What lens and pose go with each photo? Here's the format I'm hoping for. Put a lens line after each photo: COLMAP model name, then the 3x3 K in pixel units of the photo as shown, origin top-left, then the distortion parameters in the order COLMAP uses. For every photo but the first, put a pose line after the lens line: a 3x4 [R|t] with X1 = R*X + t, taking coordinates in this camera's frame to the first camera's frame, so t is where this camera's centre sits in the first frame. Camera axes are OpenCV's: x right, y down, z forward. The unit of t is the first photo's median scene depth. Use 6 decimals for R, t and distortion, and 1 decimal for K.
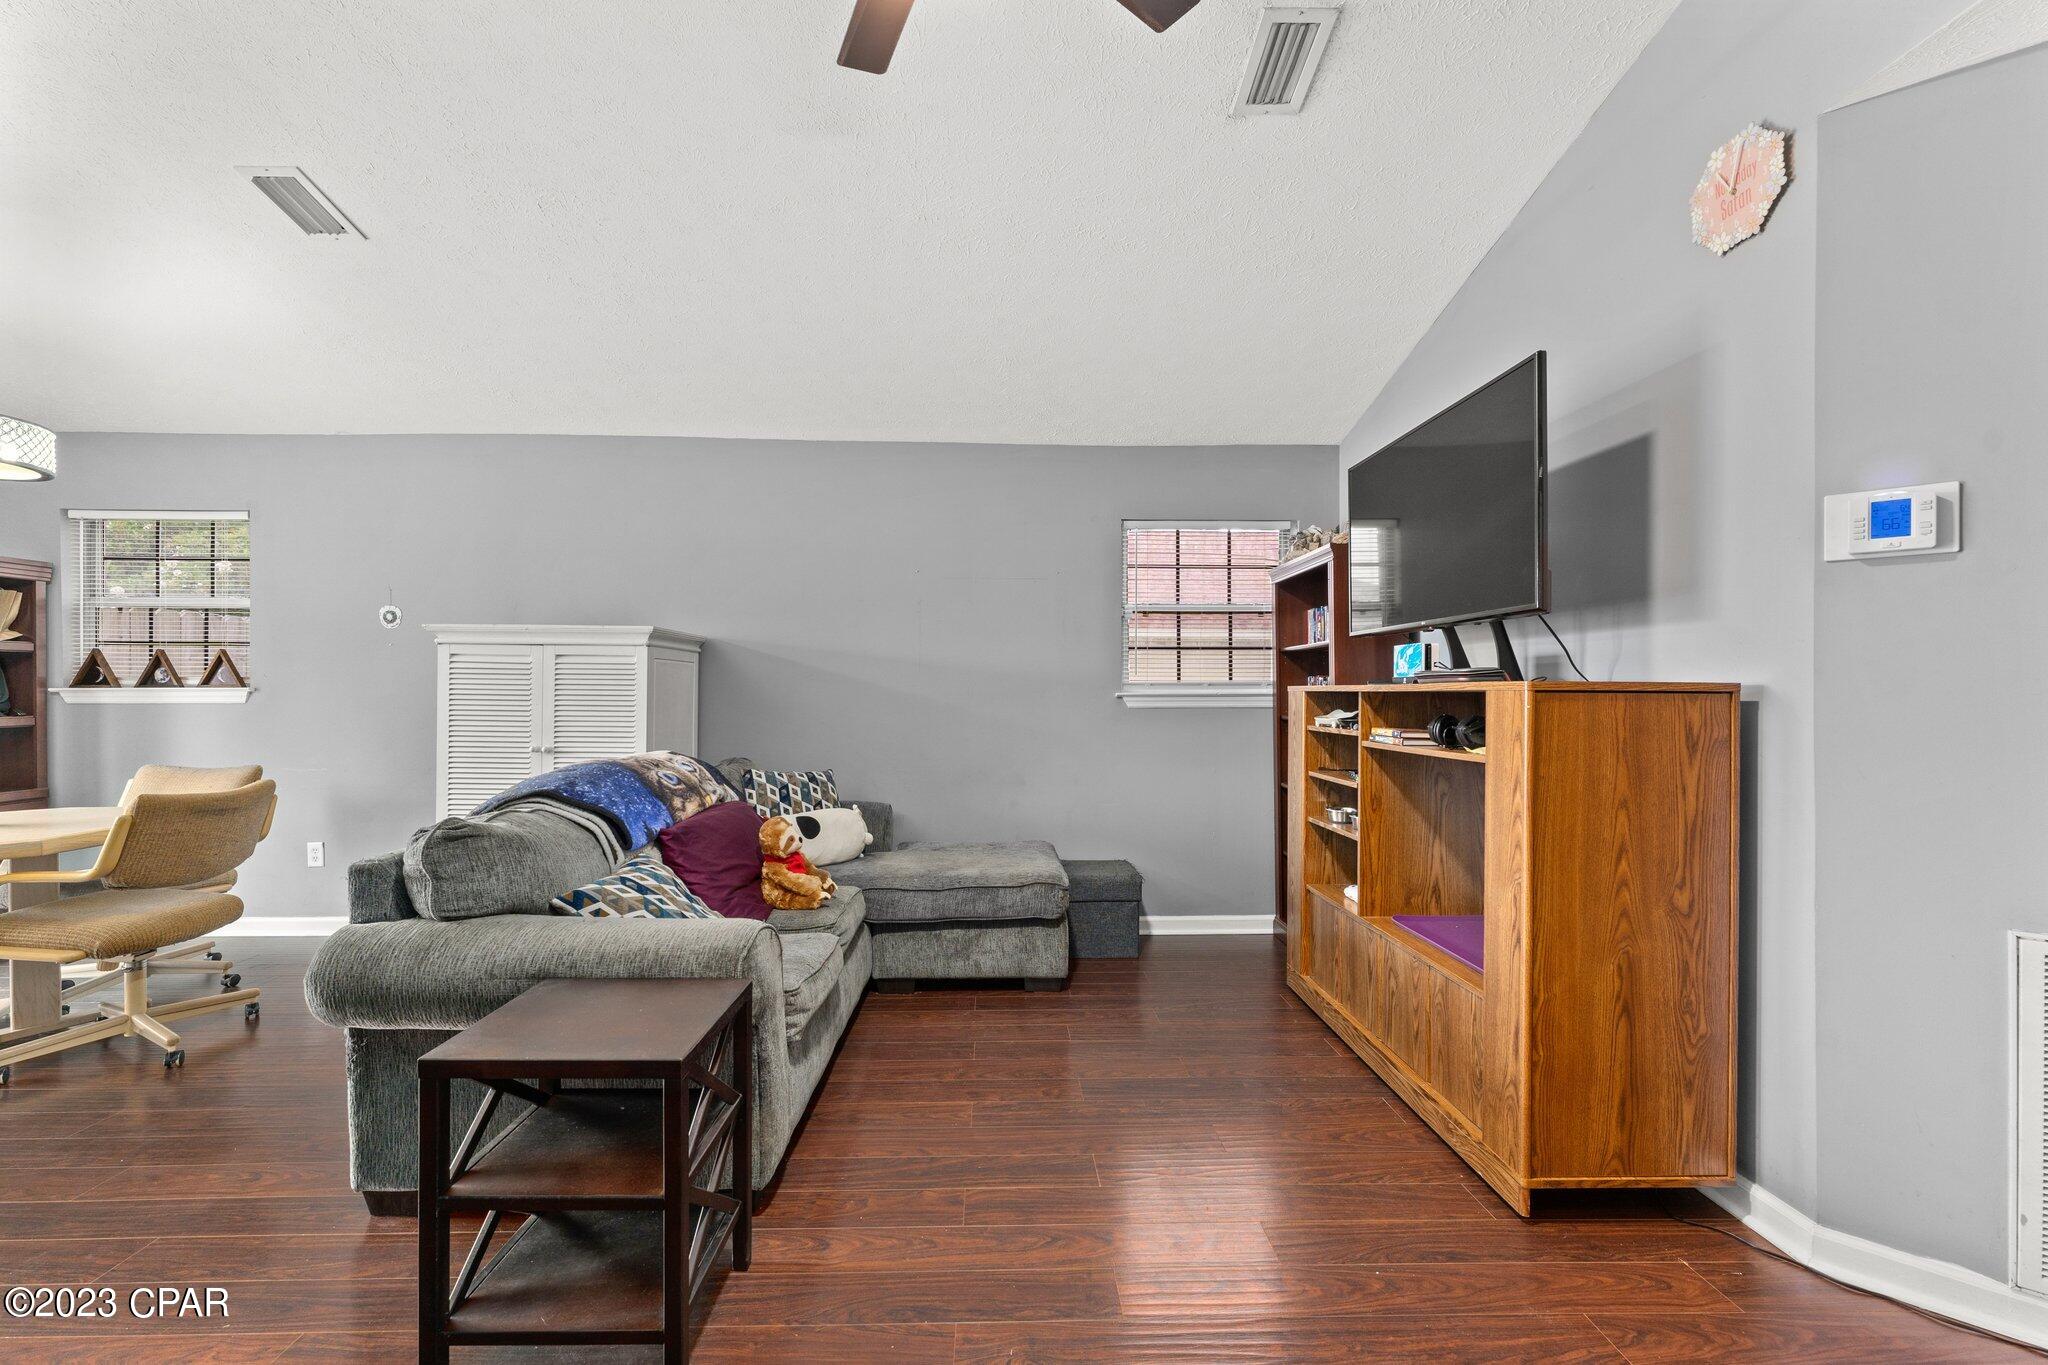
lens RADIAL K [[828.8, 0, 1017.7], [0, 828.8, 692.6], [0, 0, 1]] dist [-0.001015, 0.000128]
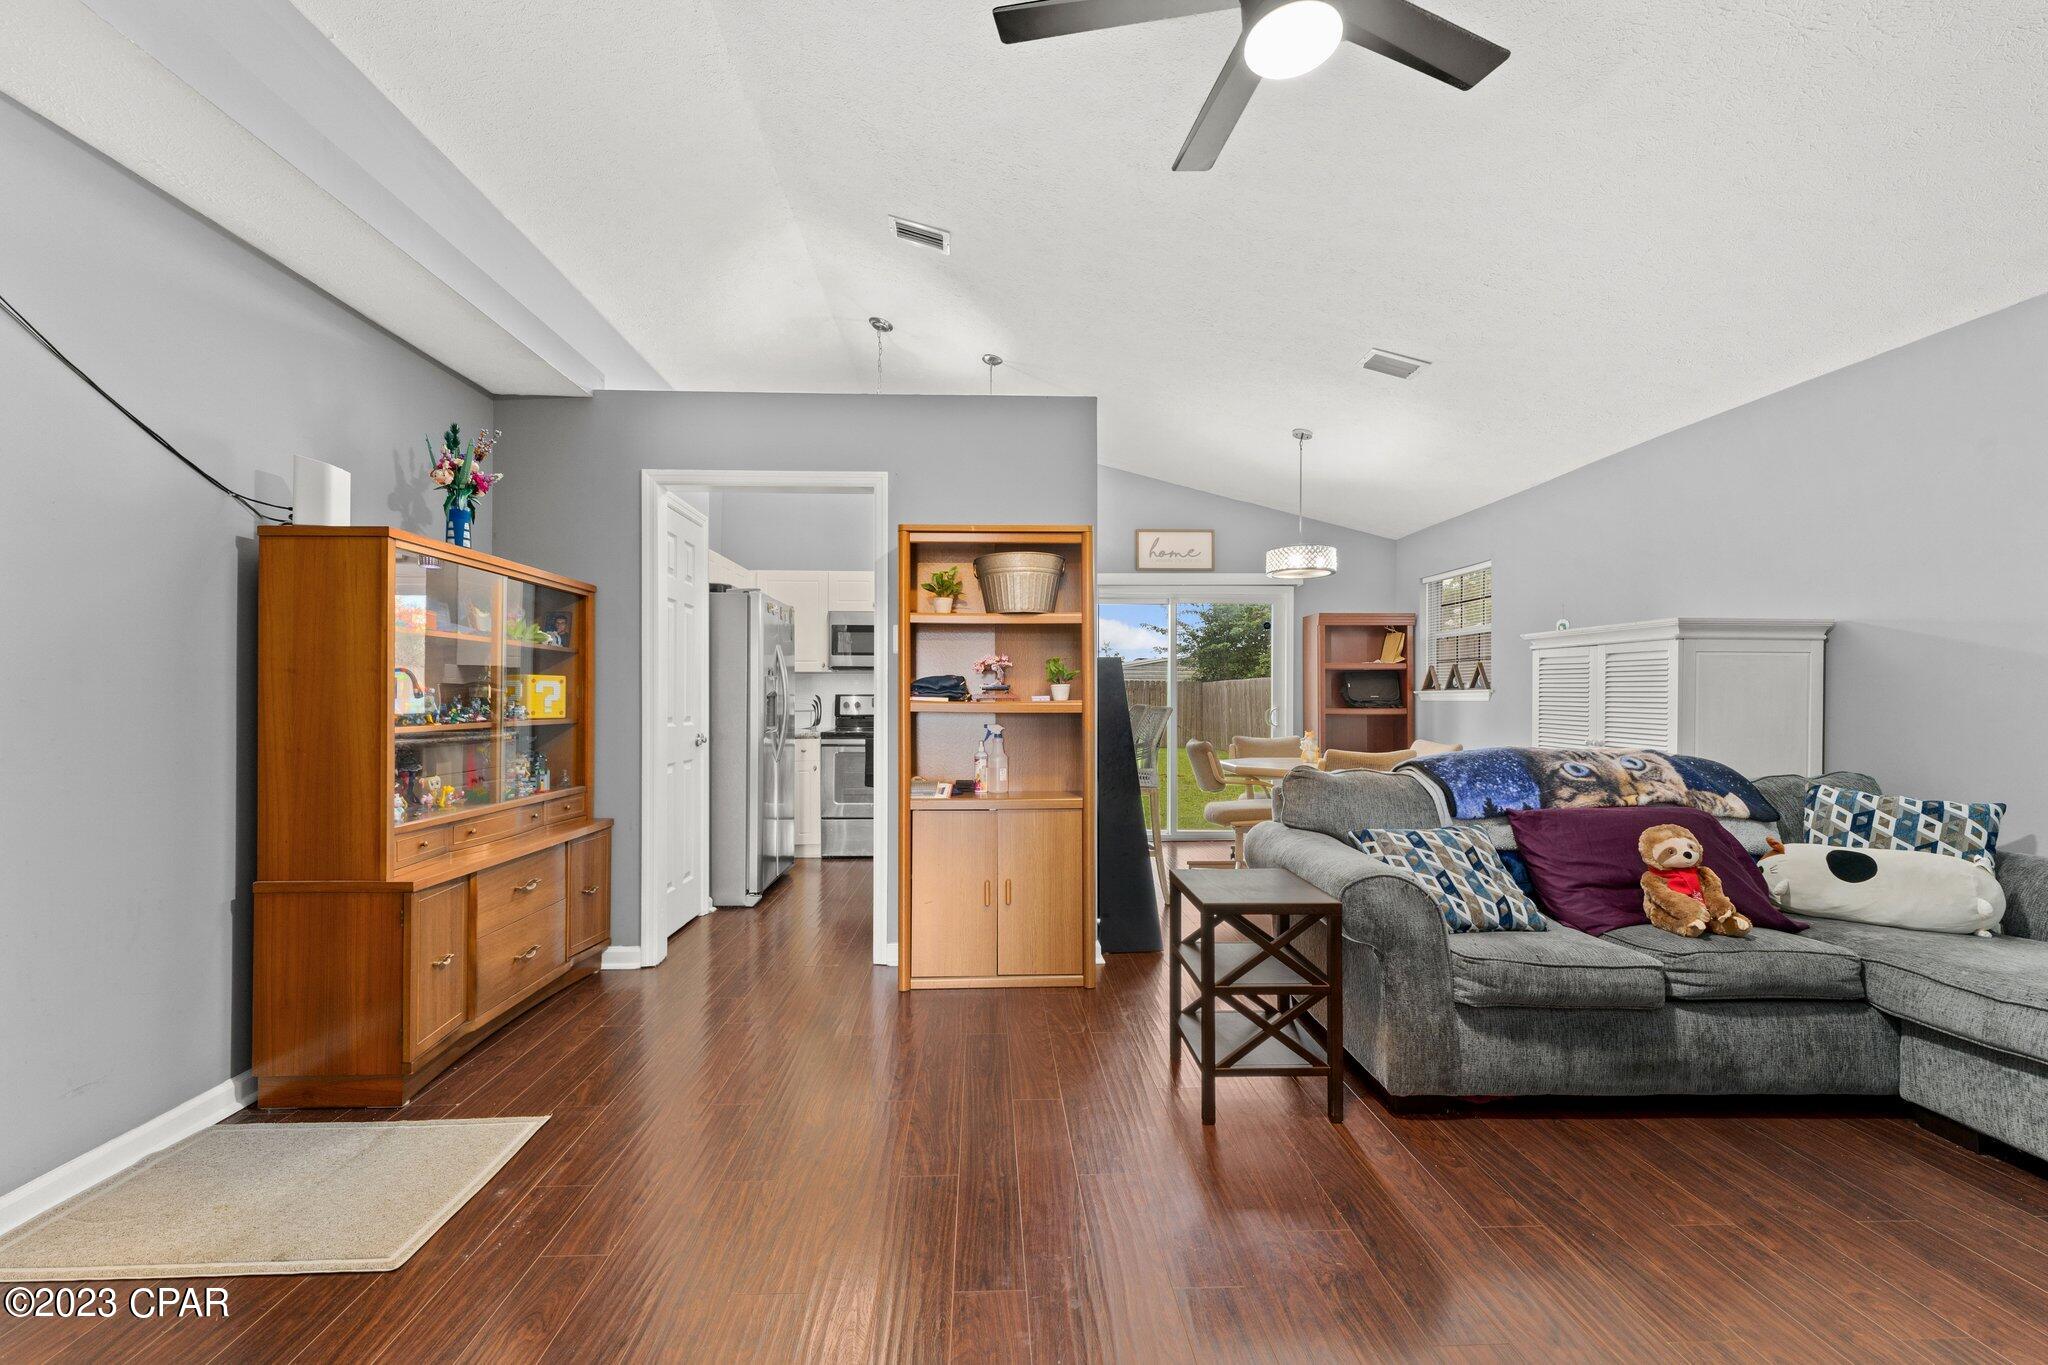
lens RADIAL K [[819.4, 0, 1017.2], [0, 819.4, 698.0], [0, 0, 1]] dist [-0.000355, 0.000226]
pose [[0.015520, -0.001334, -0.999879, 0.490193], [-0.004951, 0.999987, -0.001411, 0.016145], [0.999867, 0.004972, 0.015513, 0.245033]]
